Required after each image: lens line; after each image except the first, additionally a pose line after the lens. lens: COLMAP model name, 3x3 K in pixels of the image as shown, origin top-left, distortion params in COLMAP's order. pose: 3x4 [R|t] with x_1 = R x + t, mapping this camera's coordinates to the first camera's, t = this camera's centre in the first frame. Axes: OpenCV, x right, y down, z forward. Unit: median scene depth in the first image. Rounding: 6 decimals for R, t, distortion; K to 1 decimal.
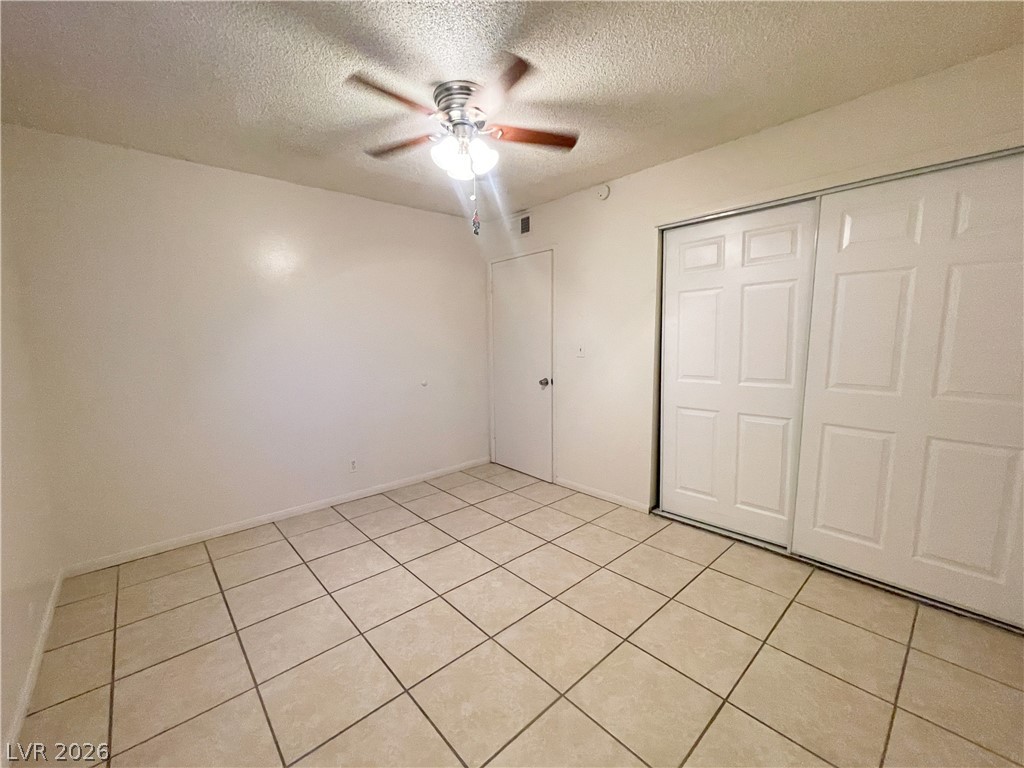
lens RADIAL K [[411.1, 0, 507.3], [0, 411.1, 387.0], [0, 0, 1]] dist [0.000788, 0.000310]
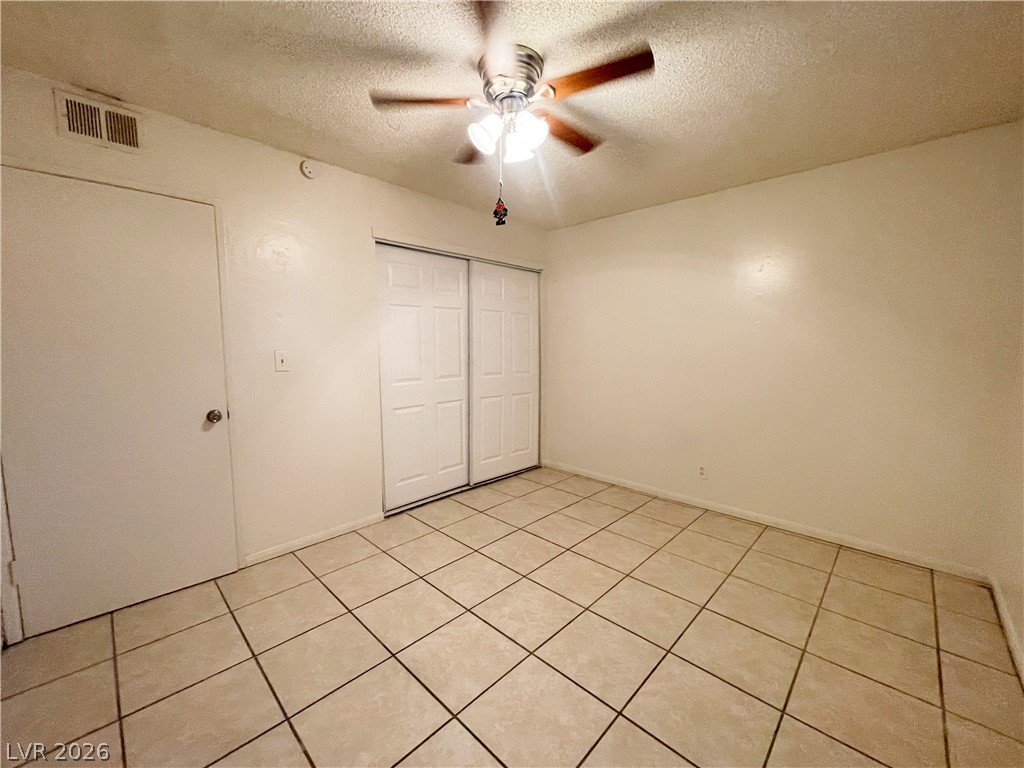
lens RADIAL K [[411.1, 0, 507.3], [0, 411.1, 387.0], [0, 0, 1]] dist [0.000788, 0.000310]
pose [[-0.057913, -0.093738, 0.993911, -0.760867], [0.118528, 0.987895, 0.100077, -0.093018], [-0.991260, 0.123602, -0.046102, 0.827801]]
